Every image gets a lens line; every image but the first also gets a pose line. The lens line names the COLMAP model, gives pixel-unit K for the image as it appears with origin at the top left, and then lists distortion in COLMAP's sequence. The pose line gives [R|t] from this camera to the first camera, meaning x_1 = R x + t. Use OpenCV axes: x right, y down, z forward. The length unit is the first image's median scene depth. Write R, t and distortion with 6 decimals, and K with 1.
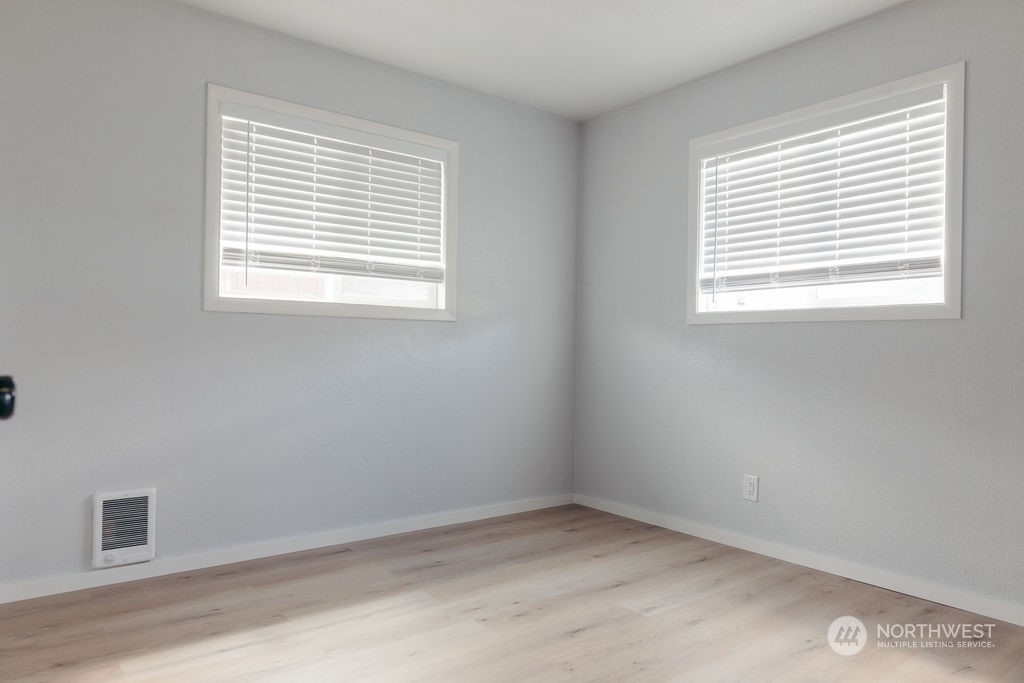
lens RADIAL K [[690.9, 0, 521.2], [0, 690.9, 339.9], [0, 0, 1]] dist [-0.086870, 0.089999]
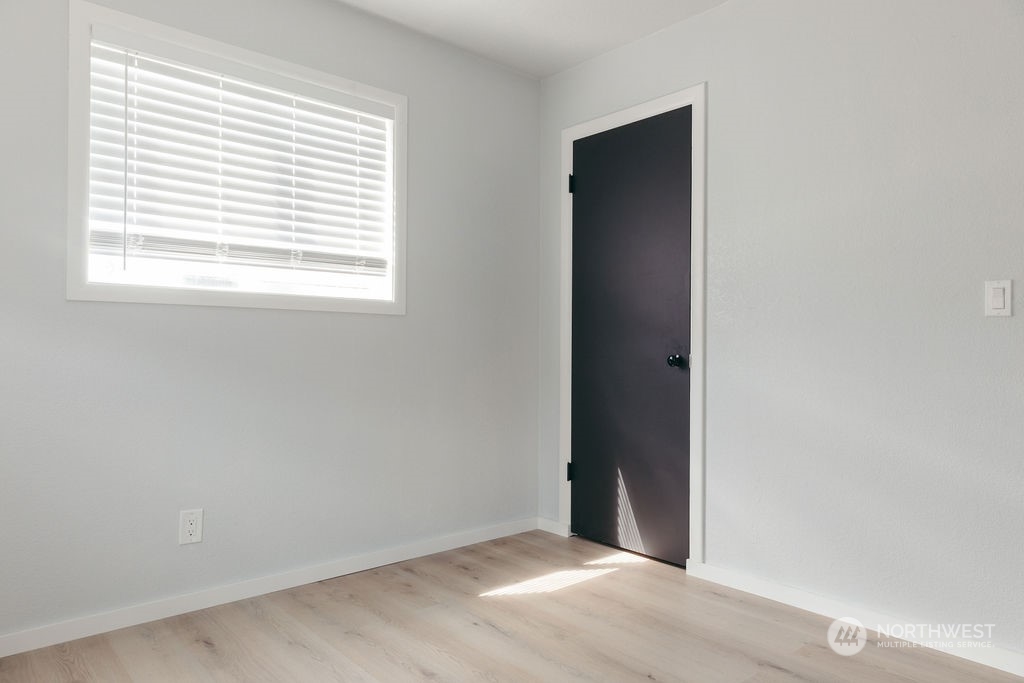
lens RADIAL K [[665.2, 0, 509.5], [0, 665.2, 337.5], [0, 0, 1]] dist [-0.002255, -0.000237]
pose [[-0.067664, -0.004541, 0.997698, -0.449261], [-0.024451, 0.999697, 0.002892, -0.000159], [-0.997409, -0.024199, -0.067754, 0.773141]]
